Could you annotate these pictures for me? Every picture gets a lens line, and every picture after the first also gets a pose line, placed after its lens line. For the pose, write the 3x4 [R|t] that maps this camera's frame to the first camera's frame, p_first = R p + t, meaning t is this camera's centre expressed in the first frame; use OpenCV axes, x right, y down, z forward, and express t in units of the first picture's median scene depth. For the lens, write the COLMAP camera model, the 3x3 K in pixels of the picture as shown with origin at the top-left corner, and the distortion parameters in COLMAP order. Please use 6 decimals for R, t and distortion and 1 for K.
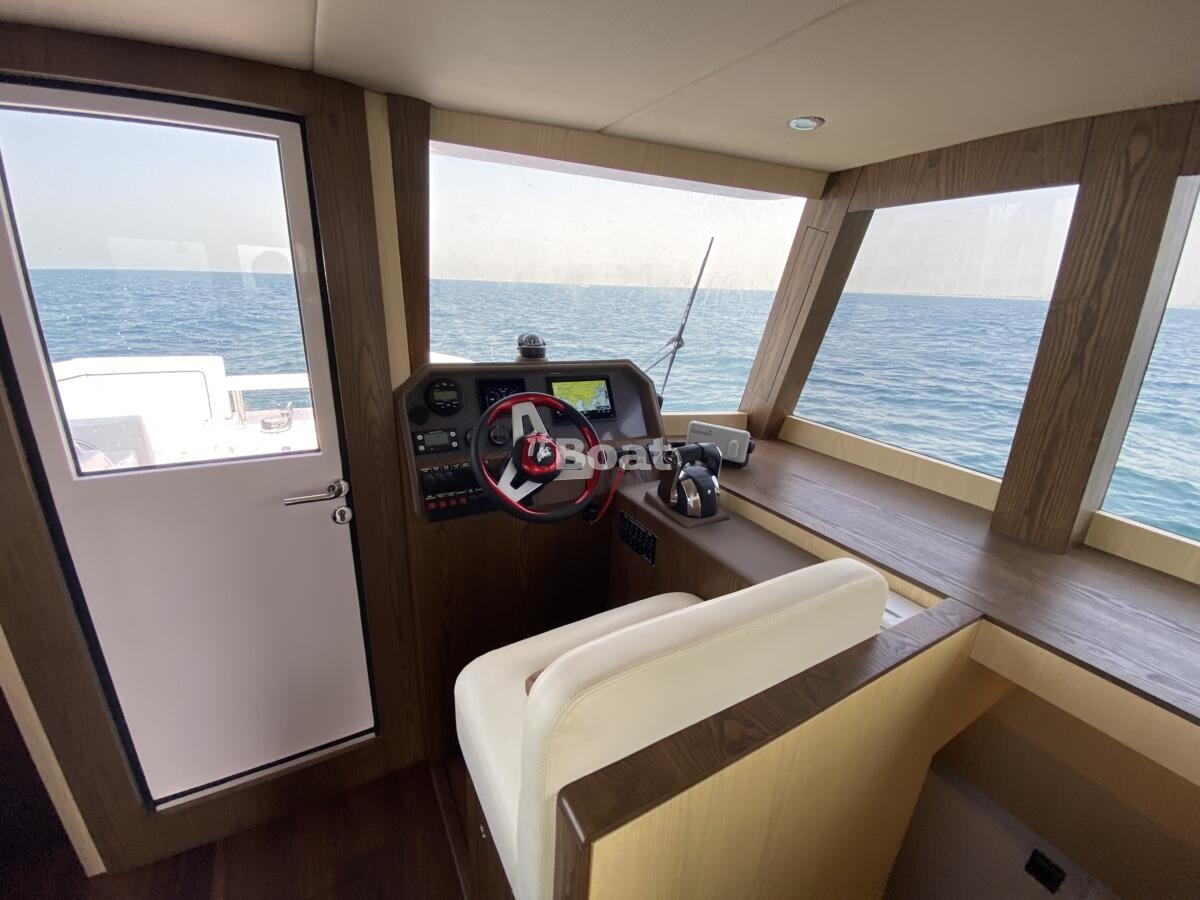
lens RADIAL K [[492.3, 0, 599.9], [0, 492.3, 447.9], [0, 0, 1]] dist [0.039937, -0.027221]
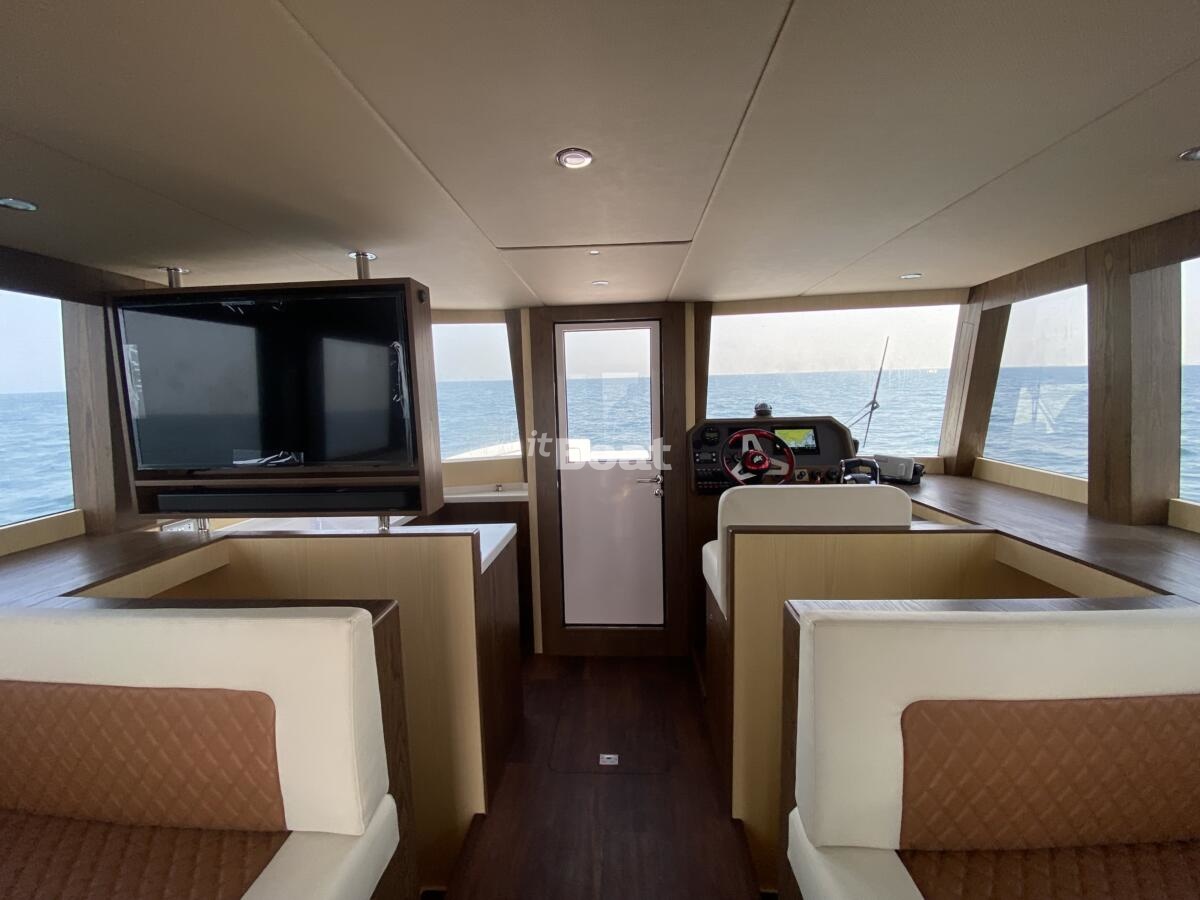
lens RADIAL K [[492.3, 0, 599.9], [0, 492.3, 447.9], [0, 0, 1]] dist [0.039937, -0.027221]
pose [[0.834334, -0.005983, -0.551227, 0.375878], [-0.108354, 0.978655, -0.174627, 0.323220], [0.540506, 0.205425, 0.815876, -0.775057]]
